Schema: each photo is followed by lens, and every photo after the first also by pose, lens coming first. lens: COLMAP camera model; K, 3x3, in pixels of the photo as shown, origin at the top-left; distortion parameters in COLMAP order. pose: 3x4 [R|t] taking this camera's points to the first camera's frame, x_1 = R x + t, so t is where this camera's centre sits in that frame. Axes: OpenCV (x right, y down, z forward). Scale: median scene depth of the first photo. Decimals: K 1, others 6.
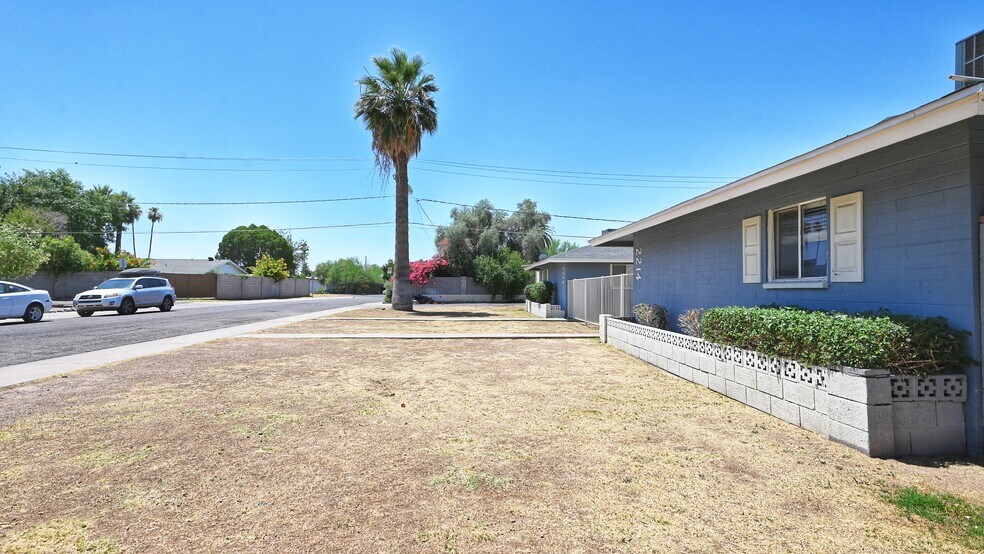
lens RADIAL K [[466.7, 0, 488.0], [0, 466.7, 278.5], [0, 0, 1]] dist [0.006160, 0.000510]
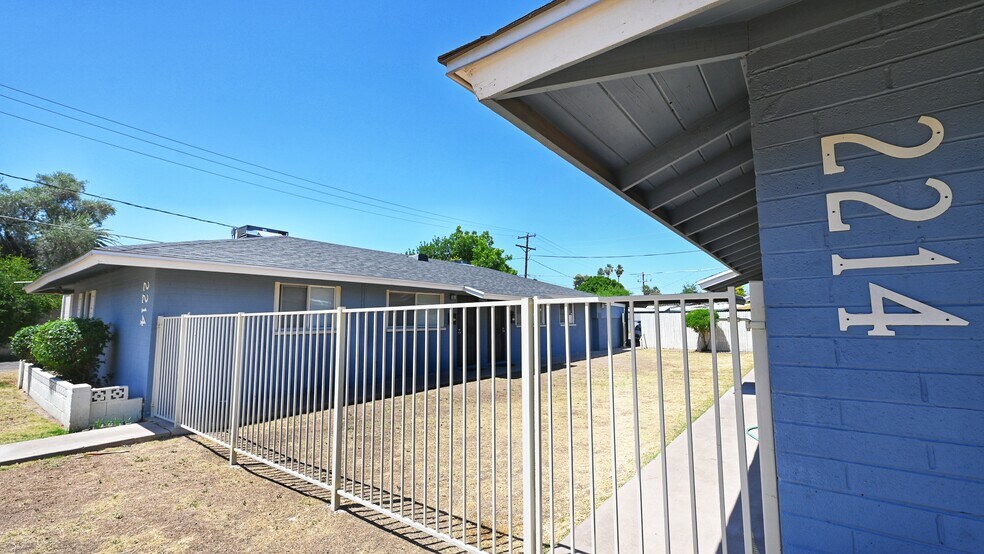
lens RADIAL K [[416.3, 0, 491.6], [0, 416.3, 277.4], [0, 0, 1]] dist [-0.003781, 0.000020]
pose [[0.638227, 0.070657, 0.766599, 0.080486], [-0.007776, 0.996320, -0.085357, -0.001395], [-0.769809, 0.048516, 0.636428, 0.566809]]
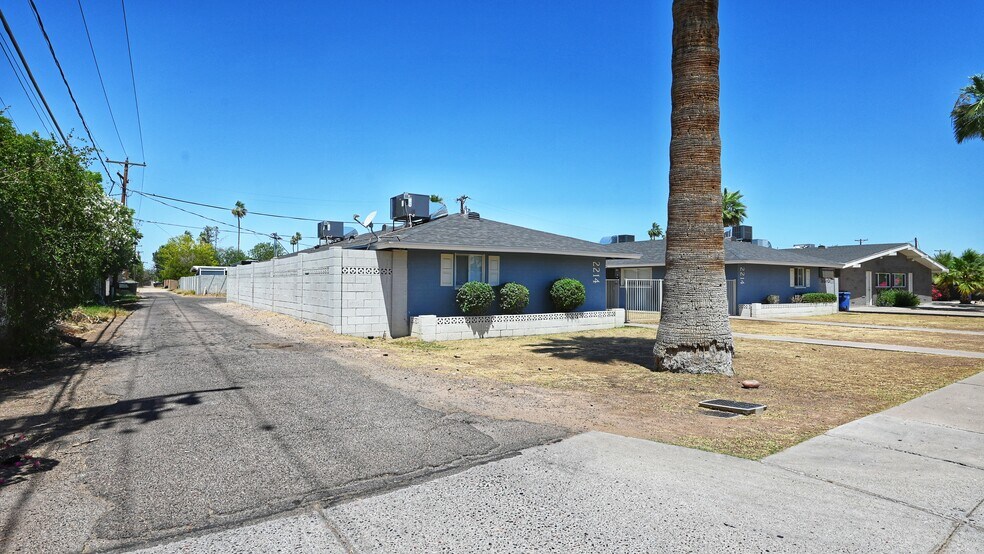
lens RADIAL K [[521.9, 0, 497.5], [0, 521.9, 277.3], [0, 0, 1]] dist [-0.004693, 0.000677]
pose [[-0.541255, 0.001622, 0.840857, -0.511202], [-0.025374, 0.999511, -0.018261, 0.022088], [-0.840475, -0.031220, -0.540950, 1.664004]]
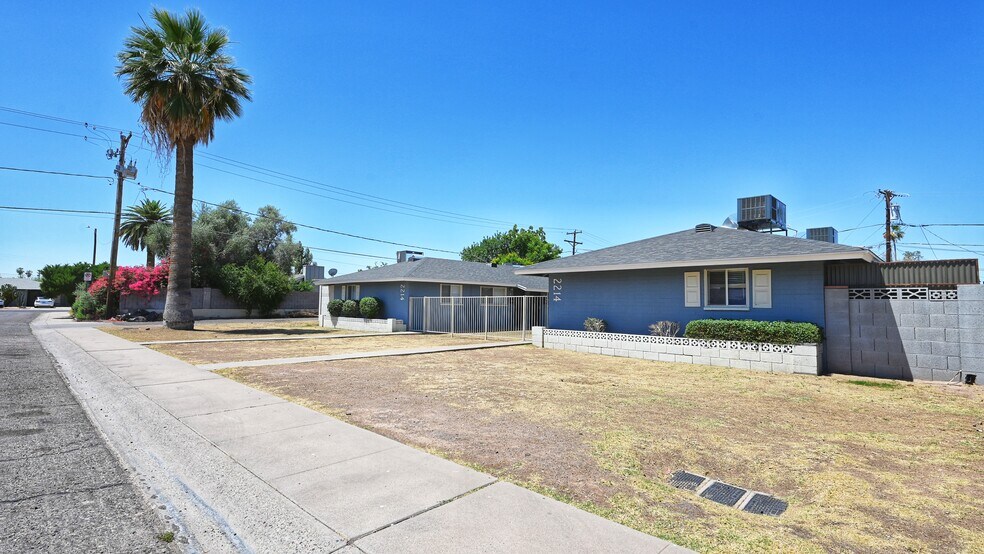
lens RADIAL K [[466.7, 0, 487.6], [0, 466.7, 277.2], [0, 0, 1]] dist [0.006160, 0.000510]
pose [[0.739623, 0.045673, 0.671470, -0.437088], [-0.025478, 0.998880, -0.039879, -0.004357], [-0.672540, 0.012388, 0.739958, 0.054692]]
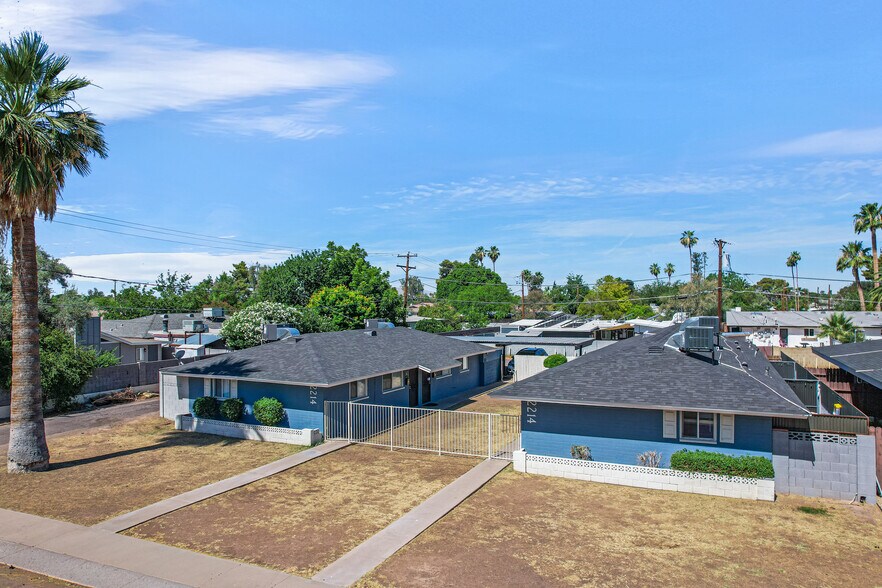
lens RADIAL K [[612.5, 0, 439.9], [0, 612.5, 293.1], [0, 0, 1]] dist [-0.021165, 0.010452]
pose [[0.461802, 0.001313, 0.886982, -0.829899], [-0.010529, 0.999937, 0.004002, -0.224013], [-0.886921, -0.011187, 0.461786, 0.213255]]
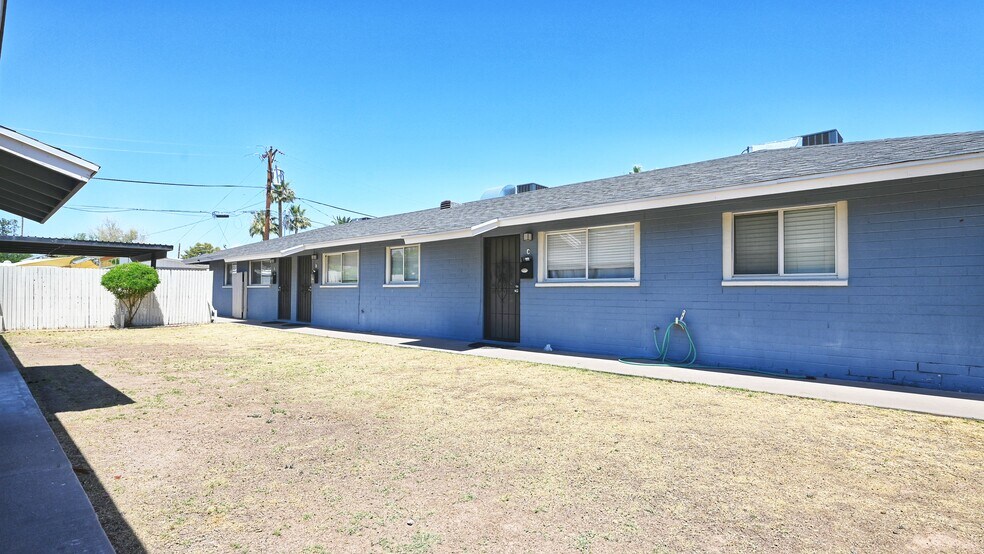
lens RADIAL K [[493.6, 0, 490.4], [0, 493.6, 275.8], [0, 0, 1]] dist [0.004310, 0.000308]
pose [[-0.700539, 0.016604, 0.713421, 0.215178], [-0.023087, 0.998679, -0.045914, 0.027275], [-0.713240, -0.048636, -0.699230, 0.960501]]
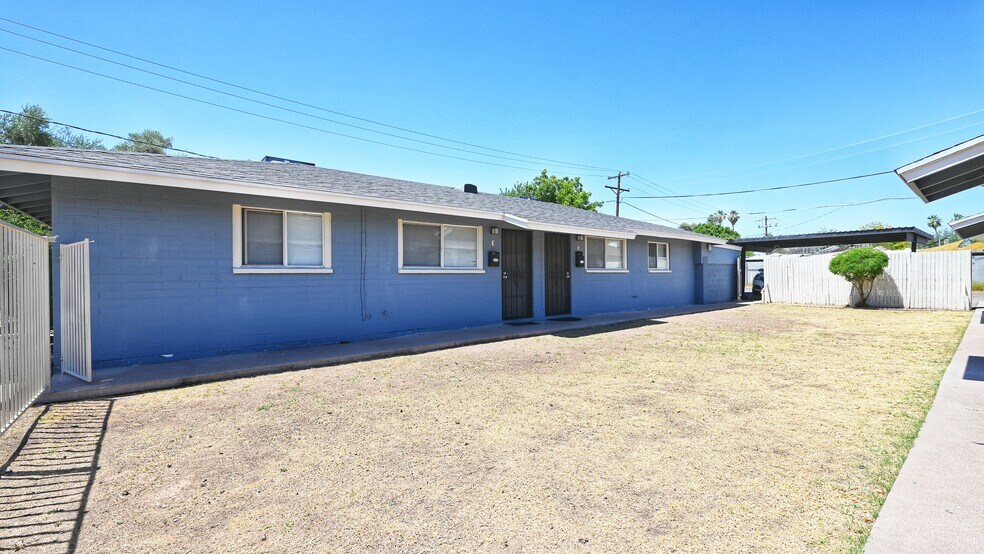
lens RADIAL K [[416.3, 0, 489.0], [0, 416.3, 270.0], [0, 0, 1]] dist [-0.003781, 0.000020]
pose [[0.799710, -0.002937, 0.600379, 0.228172], [-0.000831, 0.999982, 0.005999, 0.017397], [-0.600385, -0.005296, 0.799693, 0.627807]]
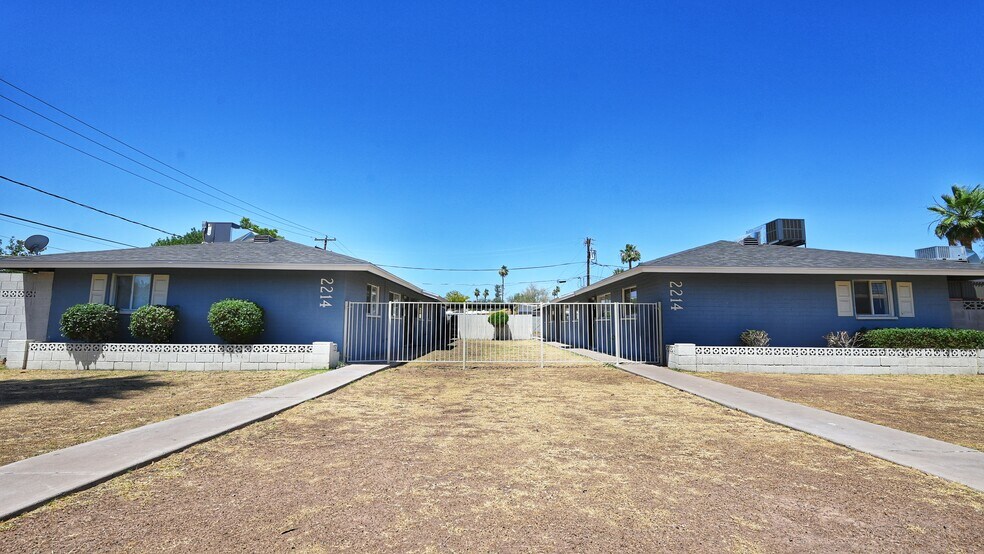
lens RADIAL K [[416.3, 0, 499.2], [0, 416.3, 278.1], [0, 0, 1]] dist [-0.003781, 0.000020]
pose [[0.022167, 0.107454, 0.993963, -0.374610], [-0.028688, 0.993866, -0.106804, 0.025011], [-0.999343, -0.026147, 0.025114, 0.781201]]
